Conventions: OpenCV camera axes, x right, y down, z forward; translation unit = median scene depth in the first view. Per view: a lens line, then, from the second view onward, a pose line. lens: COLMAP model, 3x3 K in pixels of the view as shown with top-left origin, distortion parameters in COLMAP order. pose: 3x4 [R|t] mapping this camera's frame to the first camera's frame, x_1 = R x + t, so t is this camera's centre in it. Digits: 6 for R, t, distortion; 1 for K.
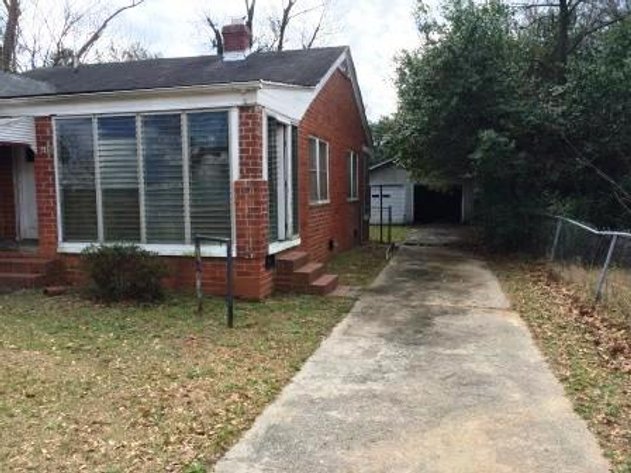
lens RADIAL K [[532.2, 0, 314.5], [0, 532.2, 235.2], [0, 0, 1]] dist [0.019305, -0.009197]
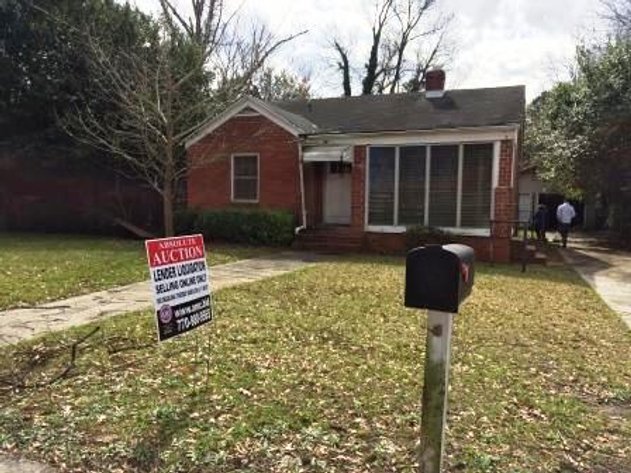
lens RADIAL K [[532.2, 0, 315.8], [0, 532.2, 239.0], [0, 0, 1]] dist [0.019305, -0.009197]
pose [[0.989636, 0.027778, -0.140886, -0.407087], [-0.029270, 0.999535, -0.008529, 0.072049], [0.140584, 0.012565, 0.989989, -0.572997]]
